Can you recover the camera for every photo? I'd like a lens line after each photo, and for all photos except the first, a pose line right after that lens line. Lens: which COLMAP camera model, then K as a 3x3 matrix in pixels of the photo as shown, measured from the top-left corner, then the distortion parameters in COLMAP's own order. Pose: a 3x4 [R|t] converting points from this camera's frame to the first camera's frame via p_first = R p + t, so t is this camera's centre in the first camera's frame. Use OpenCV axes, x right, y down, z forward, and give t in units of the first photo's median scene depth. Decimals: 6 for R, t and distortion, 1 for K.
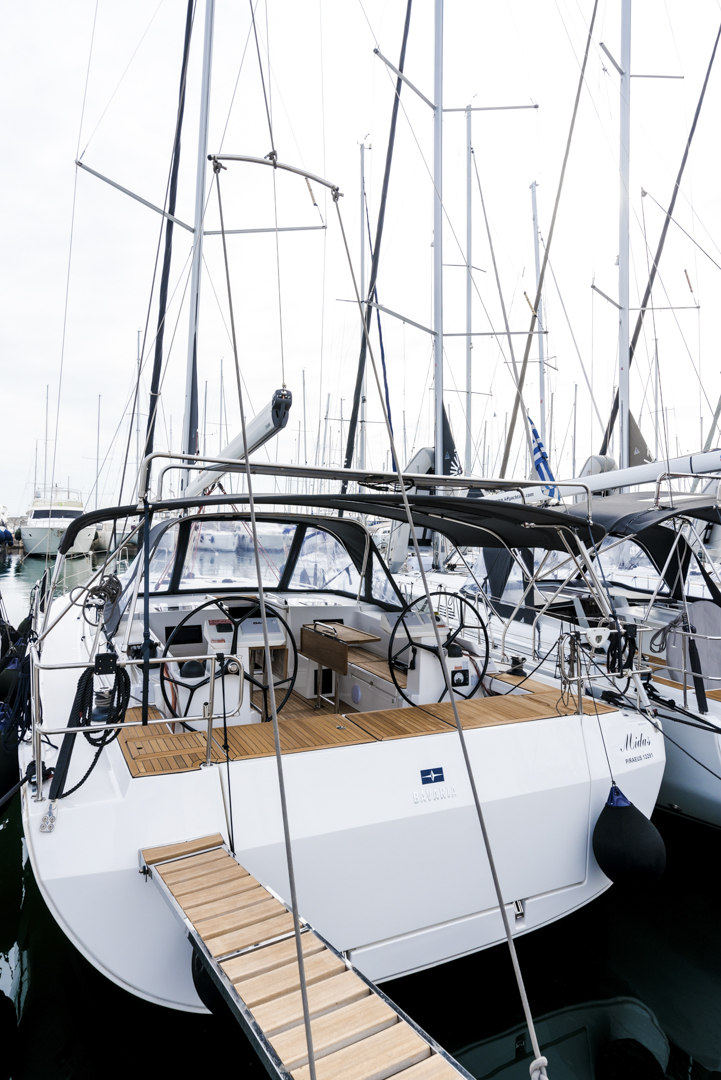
lens RADIAL K [[630.7, 0, 362.0], [0, 630.7, 493.0], [0, 0, 1]] dist [-0.001279, -0.001261]
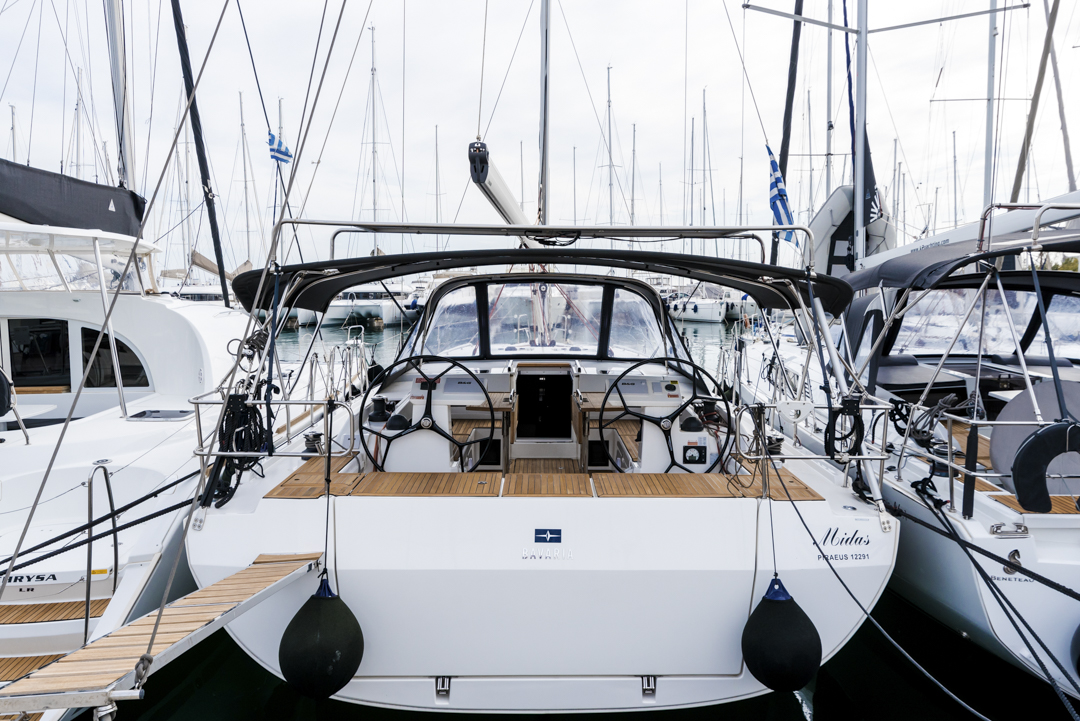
lens RADIAL K [[758.0, 0, 570.4], [0, 758.0, 341.9], [0, 0, 1]] dist [-0.002787, 0.002002]
pose [[0.914812, 0.012006, -0.403702, 0.441682], [0.035202, 0.993384, 0.109313, 0.014774], [0.402343, -0.114212, 0.908337, -0.017131]]
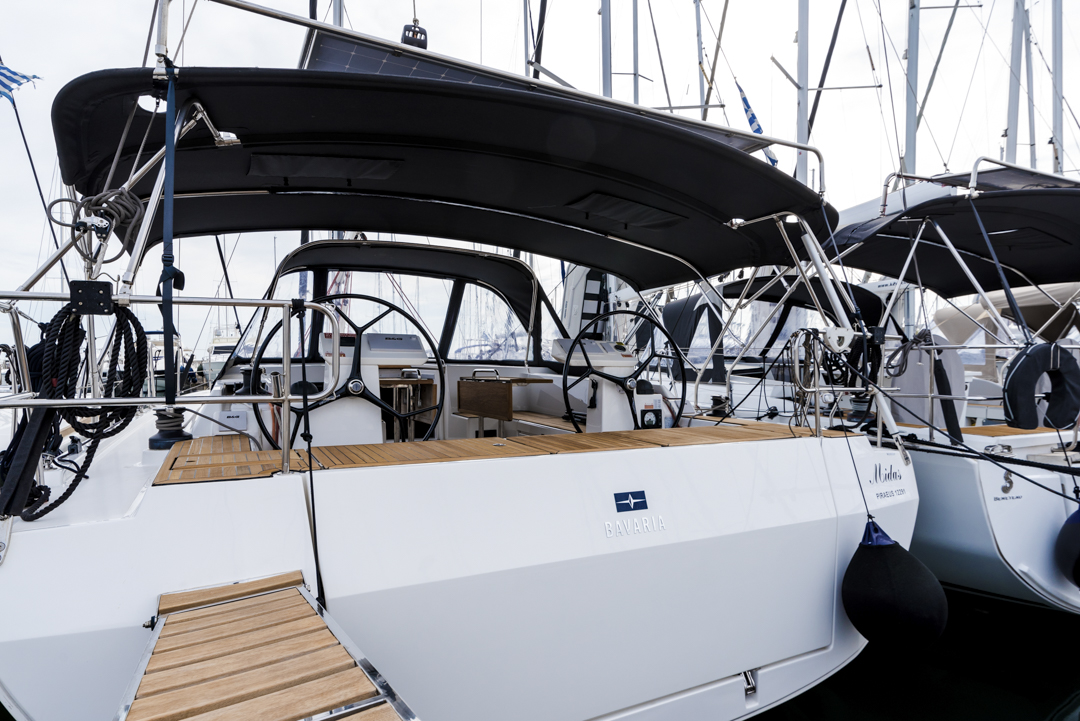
lens RADIAL K [[593.1, 0, 542.8], [0, 593.1, 375.2], [0, 0, 1]] dist [-0.002654, -0.001516]
pose [[0.999619, -0.021879, 0.016802, 0.004429], [0.020573, 0.997022, 0.074321, 0.185251], [-0.018378, -0.073947, 0.997093, 0.256527]]
